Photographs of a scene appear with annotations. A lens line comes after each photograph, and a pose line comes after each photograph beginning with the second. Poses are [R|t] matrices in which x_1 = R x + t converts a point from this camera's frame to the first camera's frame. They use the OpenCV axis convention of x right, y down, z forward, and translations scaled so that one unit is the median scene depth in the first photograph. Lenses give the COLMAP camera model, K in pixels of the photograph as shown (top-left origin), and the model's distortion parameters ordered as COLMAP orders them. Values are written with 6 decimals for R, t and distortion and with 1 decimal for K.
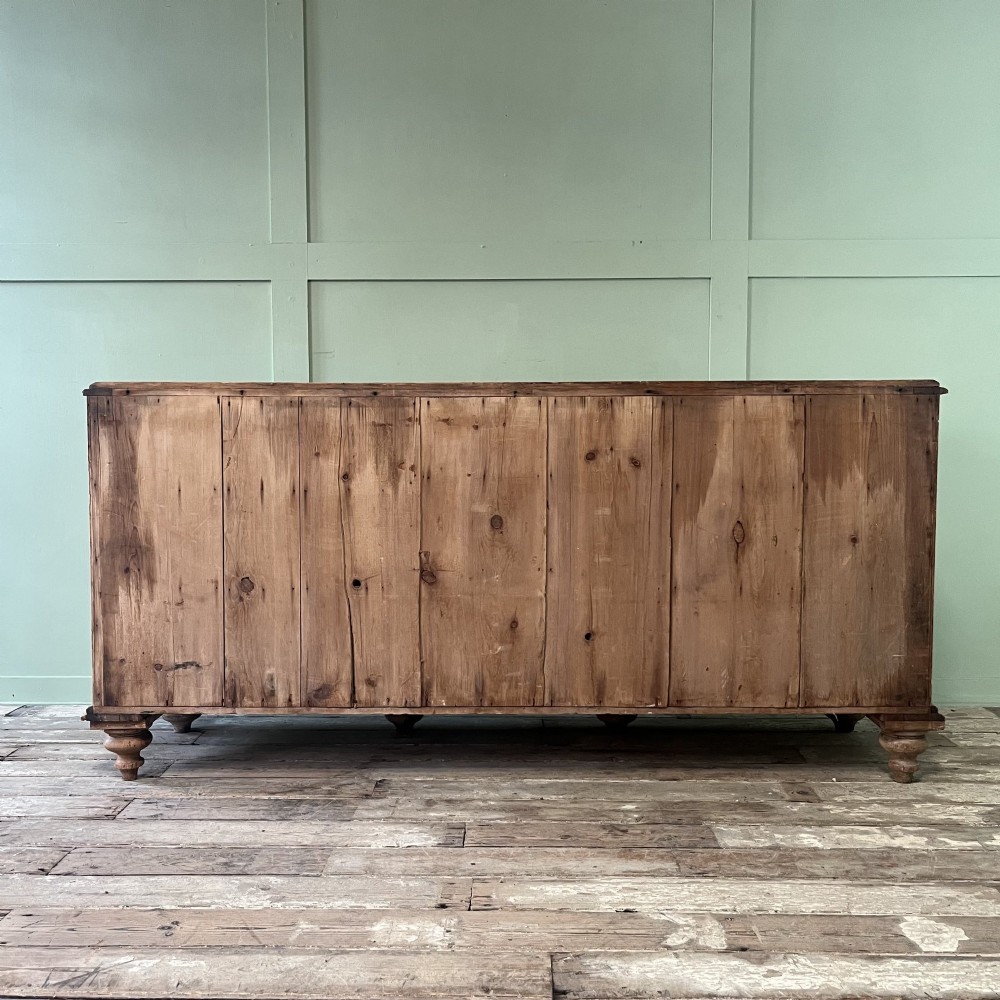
lens RADIAL K [[1026.8, 0, 493.4], [0, 1026.8, 514.8], [0, 0, 1]] dist [0.028159, 0.000000]
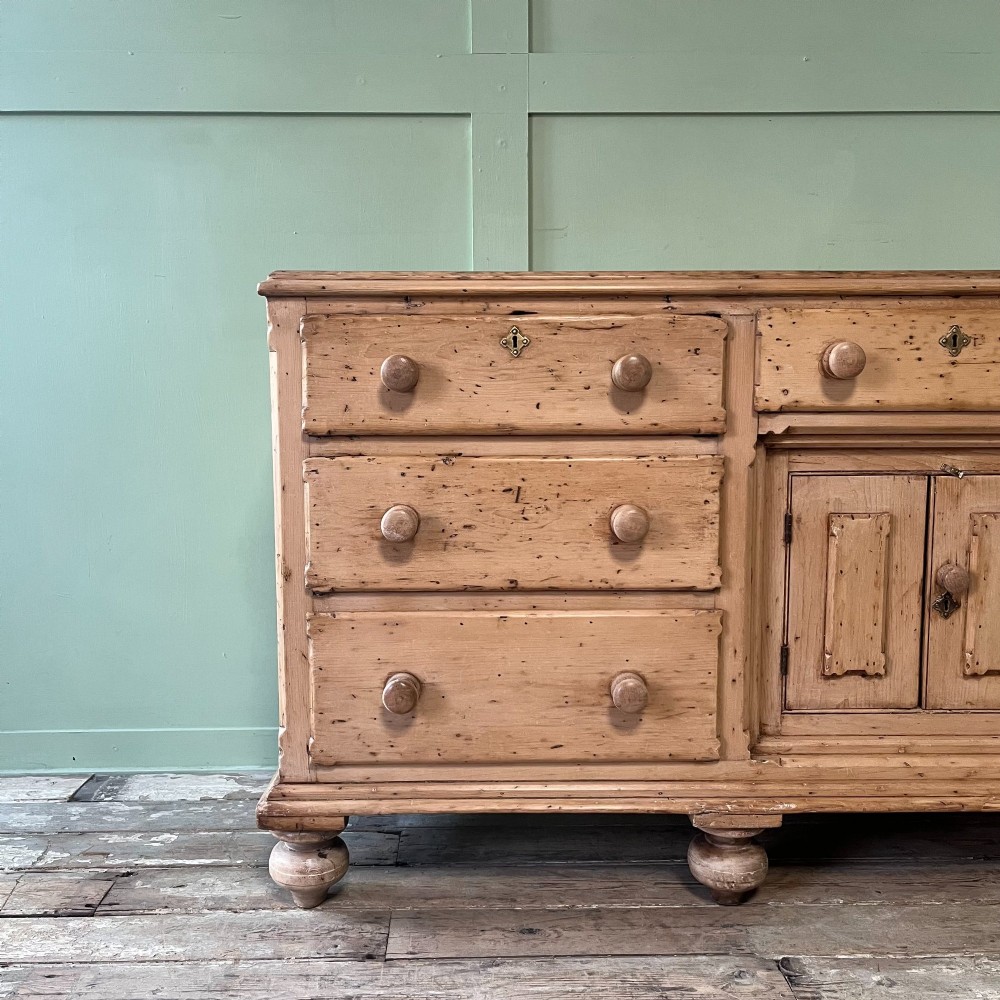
lens RADIAL K [[1026.8, 0, 500.2], [0, 1026.8, 498.2], [0, 0, 1]] dist [0.028159, 0.000000]
pose [[0.999273, -0.007820, 0.037306, -0.314720], [0.006144, 0.998976, 0.044820, -0.026406], [-0.037619, -0.044558, 0.998298, 0.496968]]
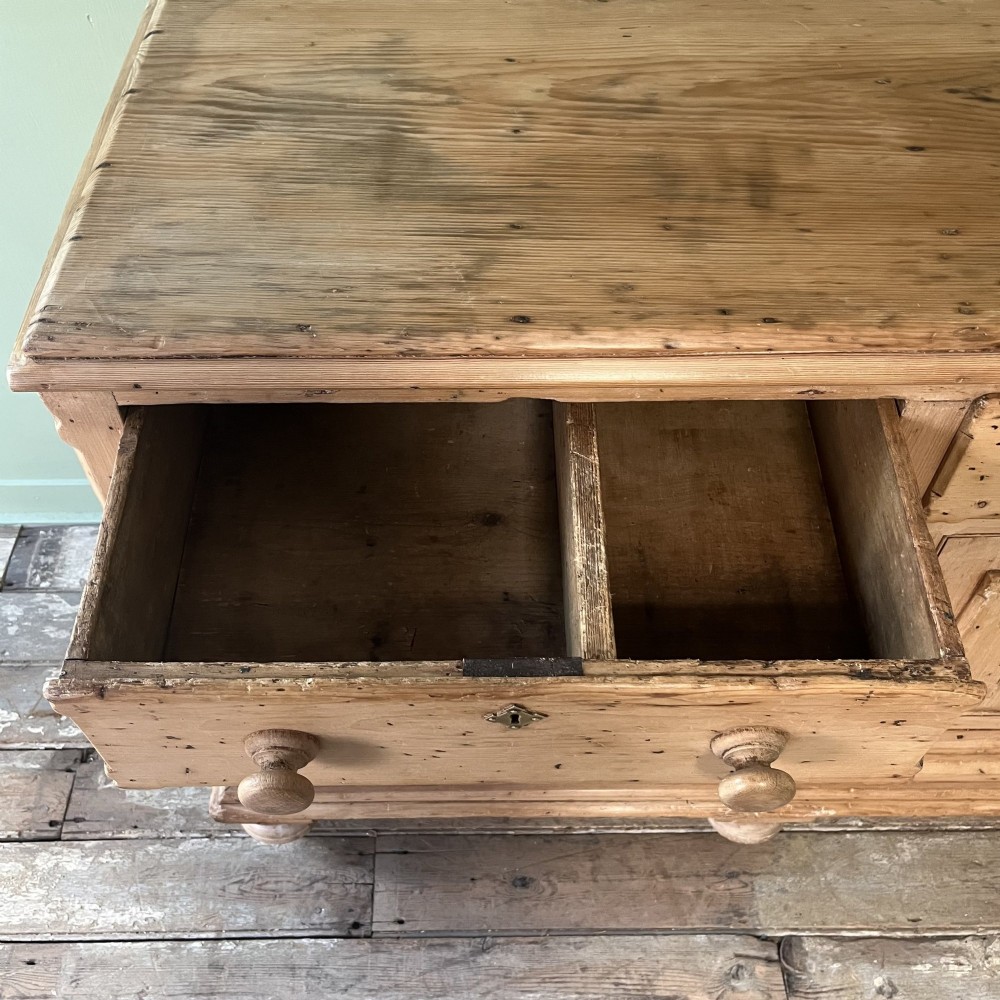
lens RADIAL K [[1044.0, 0, 491.5], [0, 1044.0, 504.7], [0, 0, 1]] dist [0.024375, 0.000000]
pose [[0.999578, -0.028147, 0.007203, -0.290093], [0.013418, 0.667110, 0.744839, -0.349401], [-0.025770, -0.744427, 0.667206, 0.894692]]
